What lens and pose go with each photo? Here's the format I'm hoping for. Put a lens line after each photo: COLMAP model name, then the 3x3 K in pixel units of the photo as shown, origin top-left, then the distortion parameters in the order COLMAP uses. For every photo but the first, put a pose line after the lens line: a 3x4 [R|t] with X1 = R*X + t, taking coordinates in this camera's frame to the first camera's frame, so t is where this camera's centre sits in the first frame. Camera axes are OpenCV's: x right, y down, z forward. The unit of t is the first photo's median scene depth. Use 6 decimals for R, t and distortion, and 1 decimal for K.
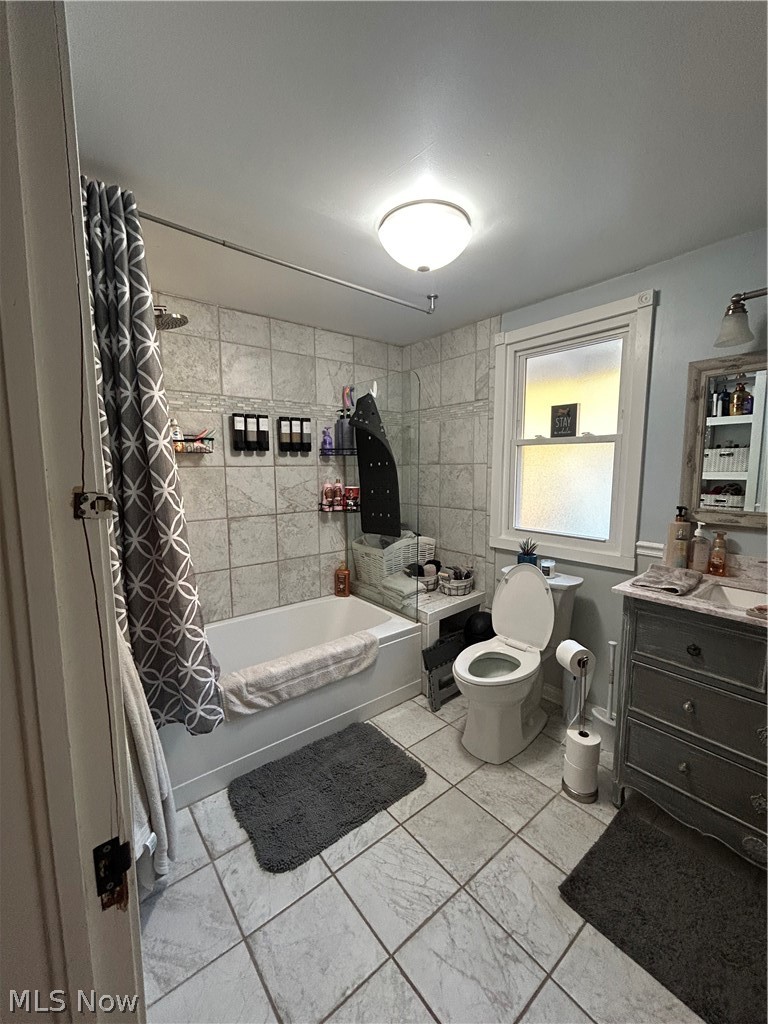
lens RADIAL K [[416.2, 0, 385.2], [0, 416.2, 510.8], [0, 0, 1]] dist [0.003423, 0.000612]
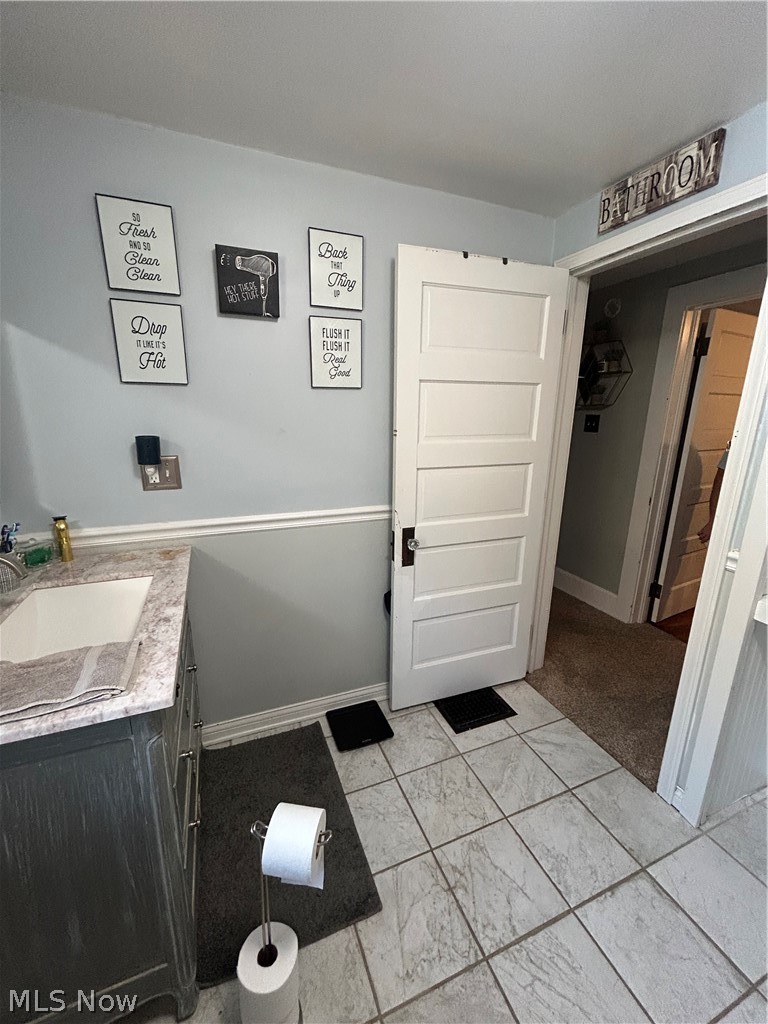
lens RADIAL K [[416.2, 0, 383.3], [0, 416.2, 510.5], [0, 0, 1]] dist [0.003423, 0.000612]
pose [[-0.955706, -0.088189, 0.280799, 0.232603], [0.016870, 0.936072, 0.351404, -0.222404], [-0.293838, 0.340576, -0.893122, 1.549164]]
